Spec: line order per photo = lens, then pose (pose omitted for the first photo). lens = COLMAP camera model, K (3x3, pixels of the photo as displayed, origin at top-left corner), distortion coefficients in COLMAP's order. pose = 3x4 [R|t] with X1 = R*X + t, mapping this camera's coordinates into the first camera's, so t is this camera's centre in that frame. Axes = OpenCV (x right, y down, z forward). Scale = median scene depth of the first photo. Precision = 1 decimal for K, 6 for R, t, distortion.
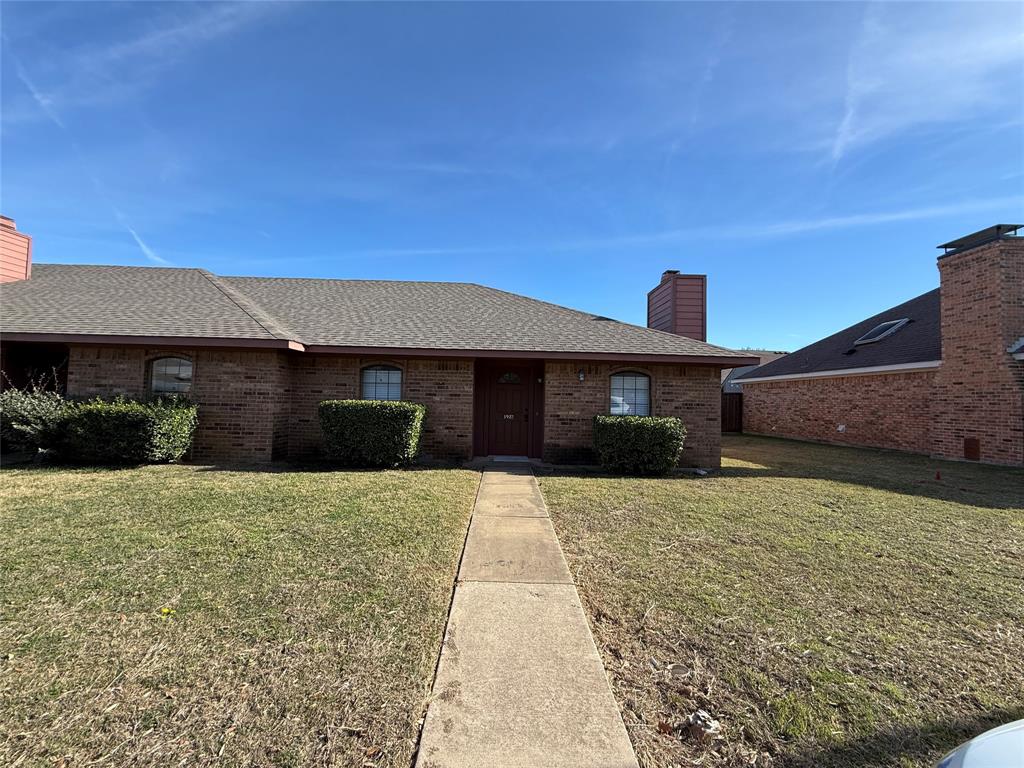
lens RADIAL K [[405.9, 0, 512.9], [0, 405.9, 379.4], [0, 0, 1]] dist [-0.003957, 0.001100]
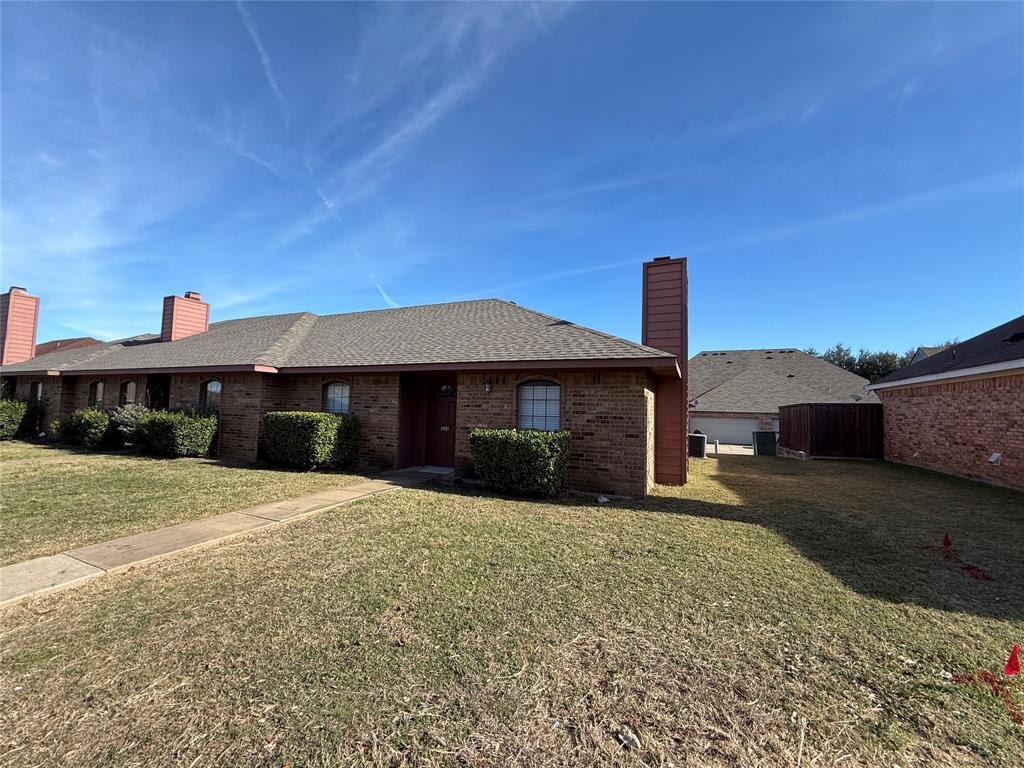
lens RADIAL K [[405.9, 0, 514.4], [0, 405.9, 365.8], [0, 0, 1]] dist [-0.003957, 0.001100]
pose [[0.906881, -0.047581, -0.418691, 0.684849], [0.018678, 0.997167, -0.072863, 0.014514], [0.420972, 0.058257, 0.905201, 0.168653]]
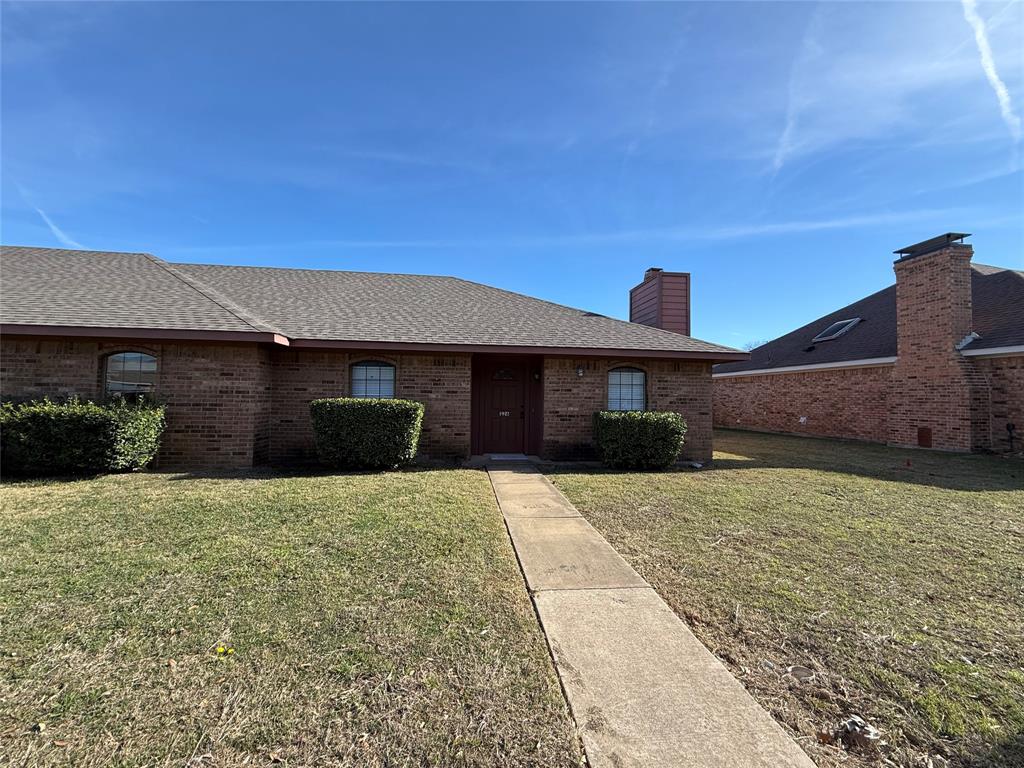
lens RADIAL K [[405.9, 0, 515.2], [0, 405.9, 382.3], [0, 0, 1]] dist [-0.003957, 0.001100]
pose [[0.994303, -0.005625, 0.106438, -0.103892], [0.003908, 0.999859, 0.016325, 0.000487], [-0.106515, -0.015816, 0.994185, 0.032373]]
